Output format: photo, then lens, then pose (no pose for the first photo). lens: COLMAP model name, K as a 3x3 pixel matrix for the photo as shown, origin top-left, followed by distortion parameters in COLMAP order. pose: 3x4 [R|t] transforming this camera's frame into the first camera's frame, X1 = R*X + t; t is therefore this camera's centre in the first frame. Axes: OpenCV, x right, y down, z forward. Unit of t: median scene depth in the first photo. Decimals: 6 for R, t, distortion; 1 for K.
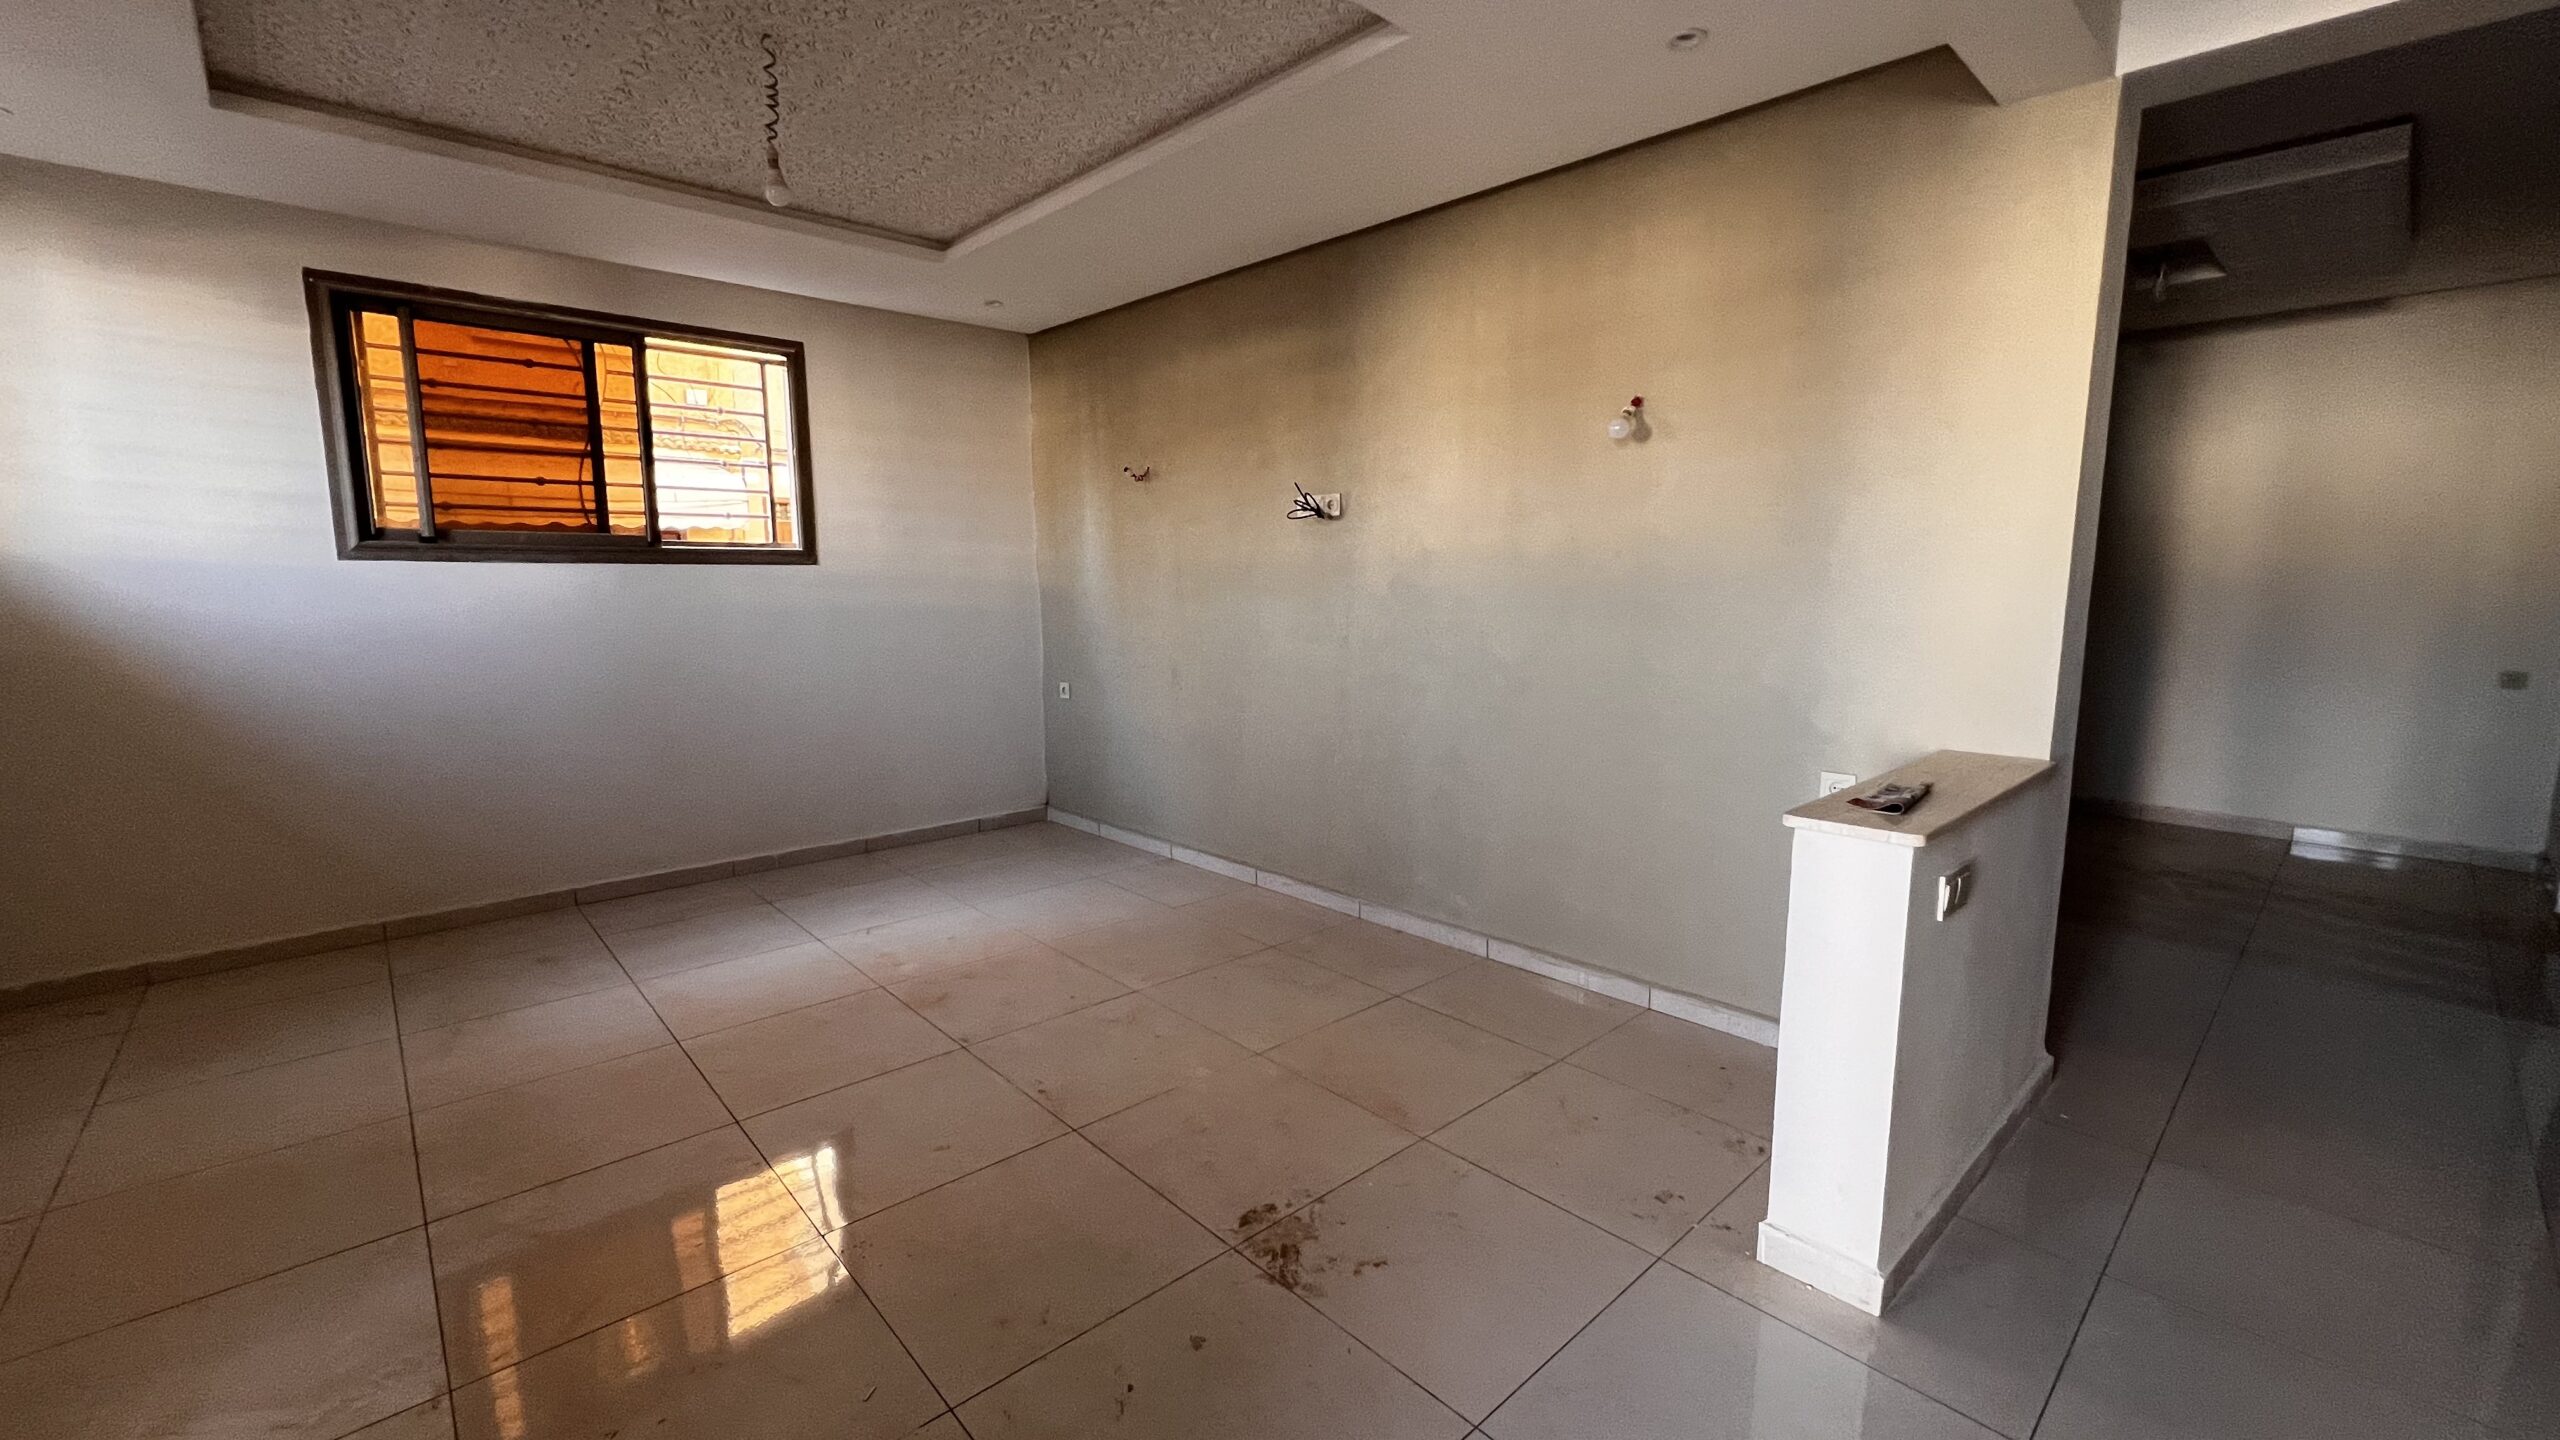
lens RADIAL K [[1020.8, 0, 1268.7], [0, 1020.8, 716.0], [0, 0, 1]] dist [-0.003391, -0.001150]
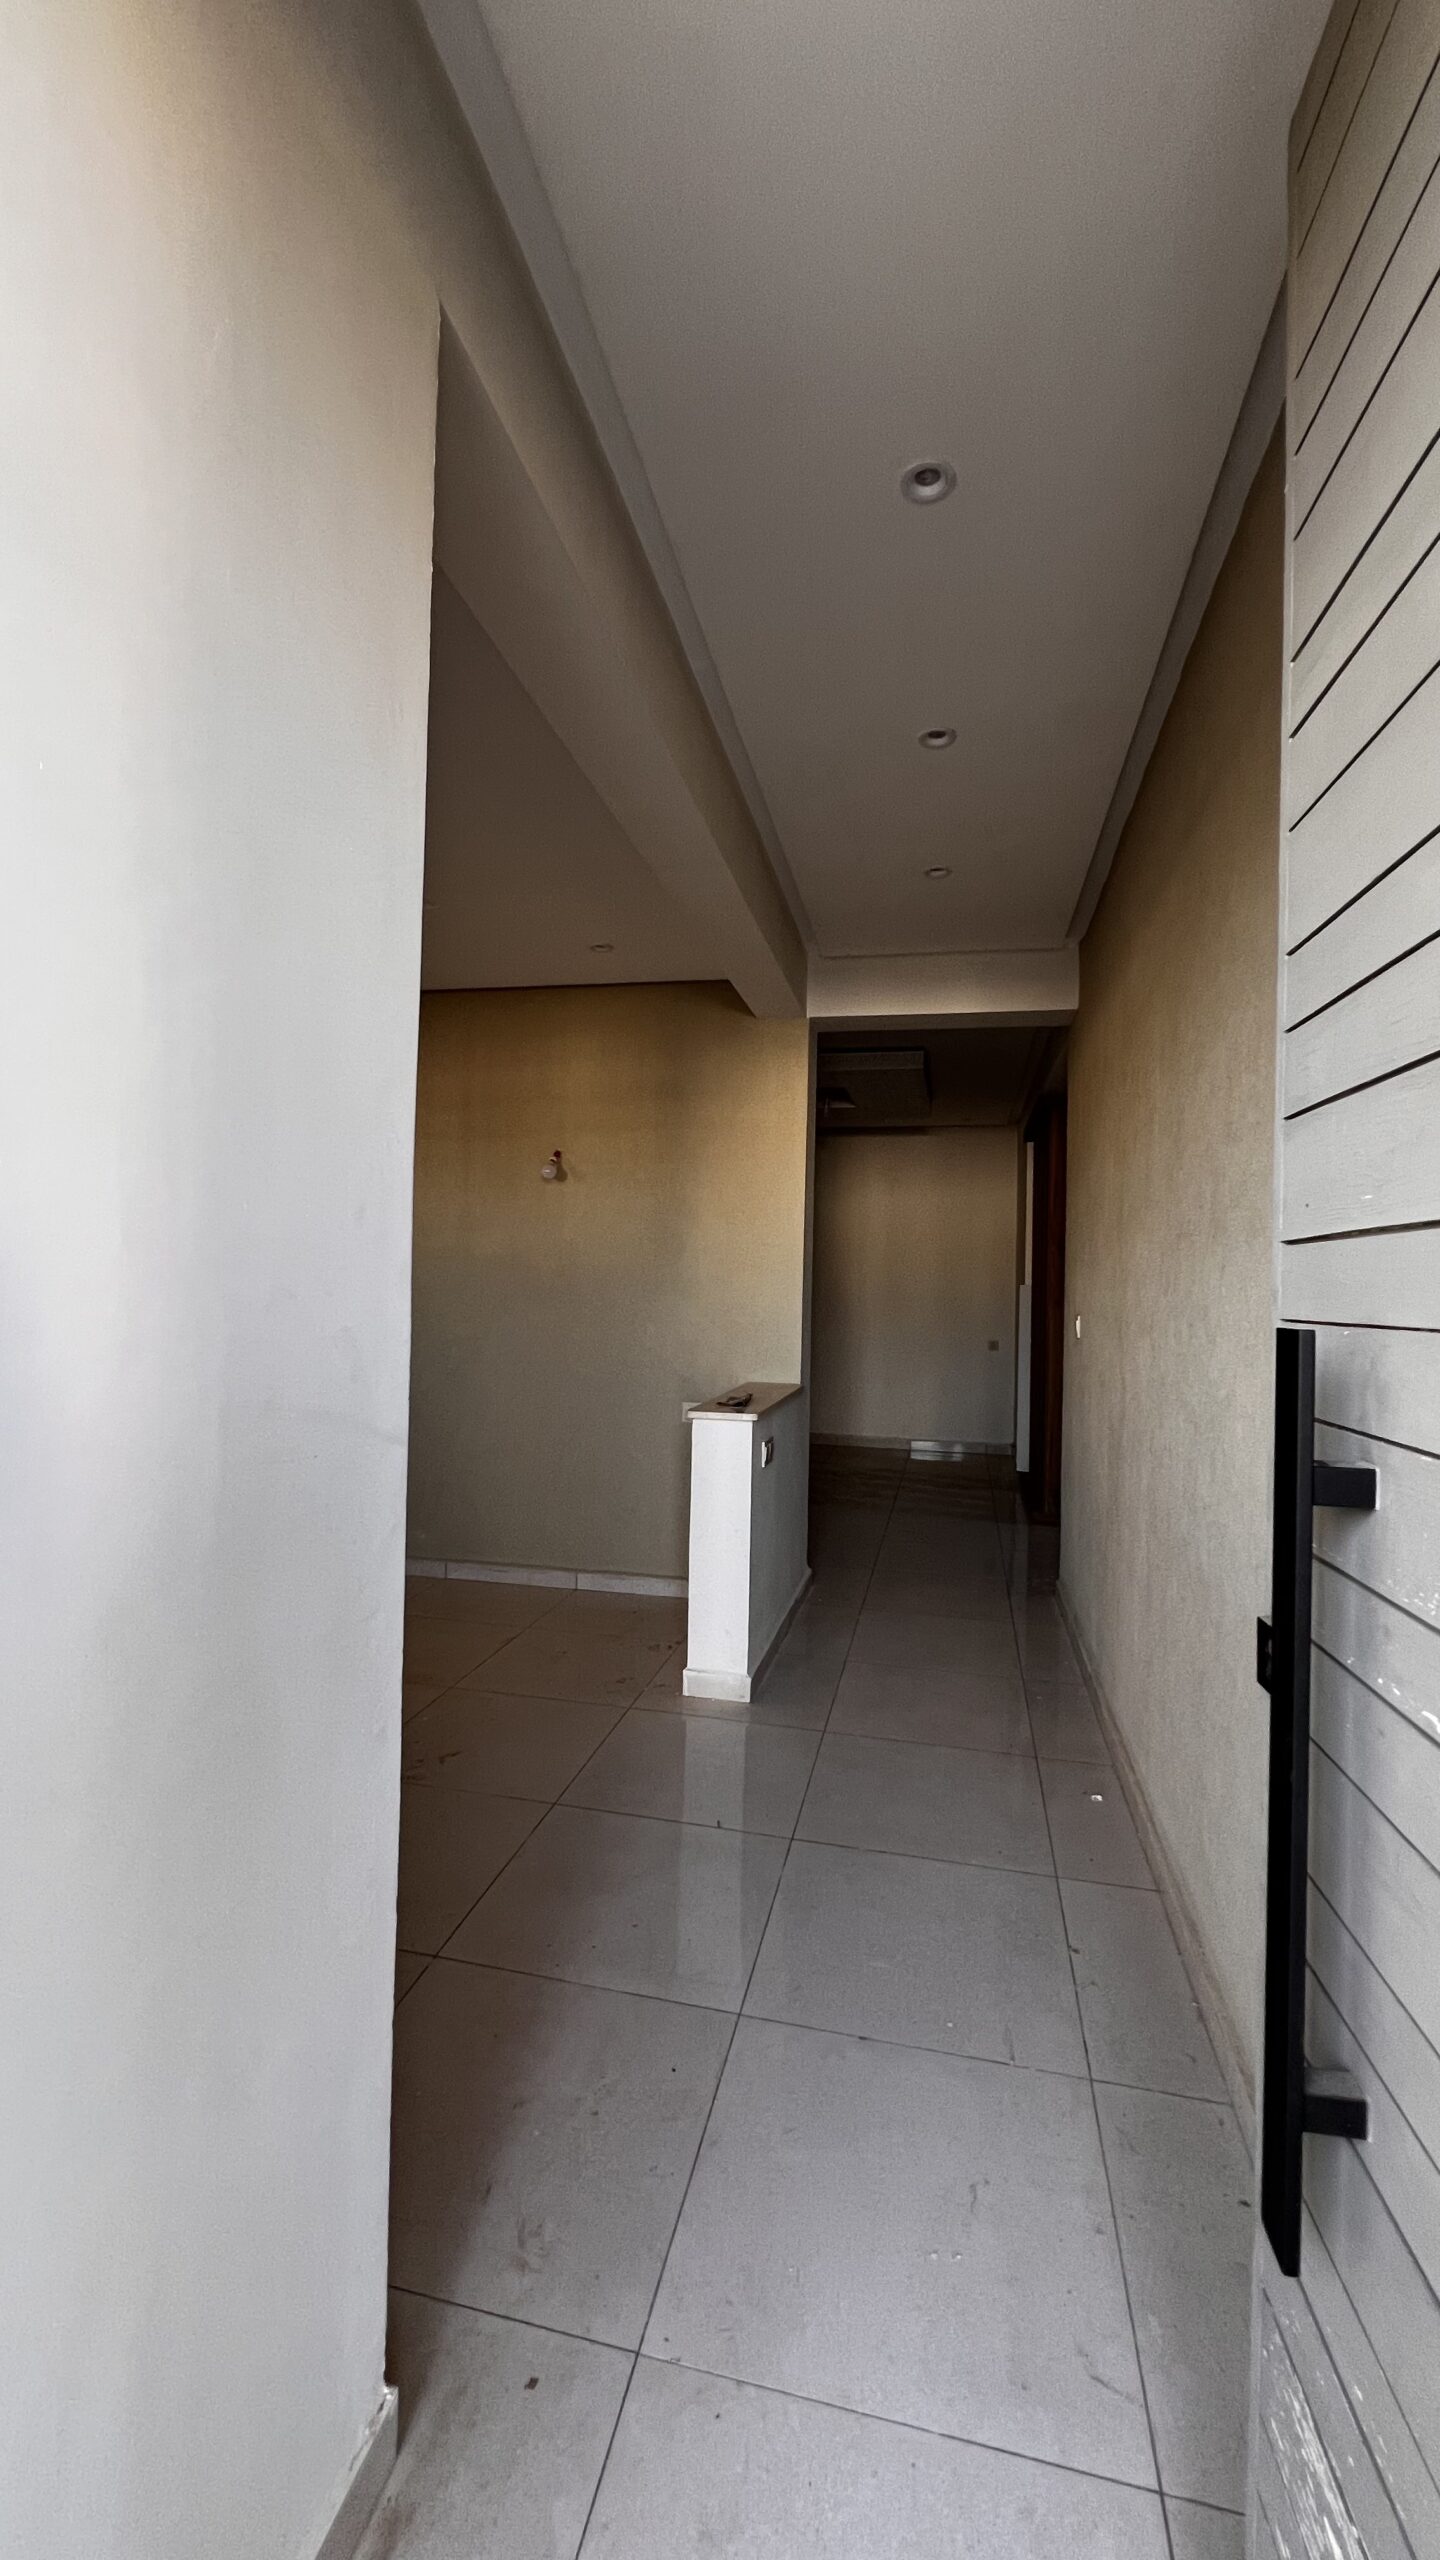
lens RADIAL K [[1020.8, 0, 724.9], [0, 1020.8, 1277.5], [0, 0, 1]] dist [-0.003391, -0.001150]
pose [[0.819188, 0.018865, 0.573214, -0.311168], [0.057654, 0.991687, -0.115031, 0.053017], [-0.570619, 0.127280, 0.811291, -0.331847]]
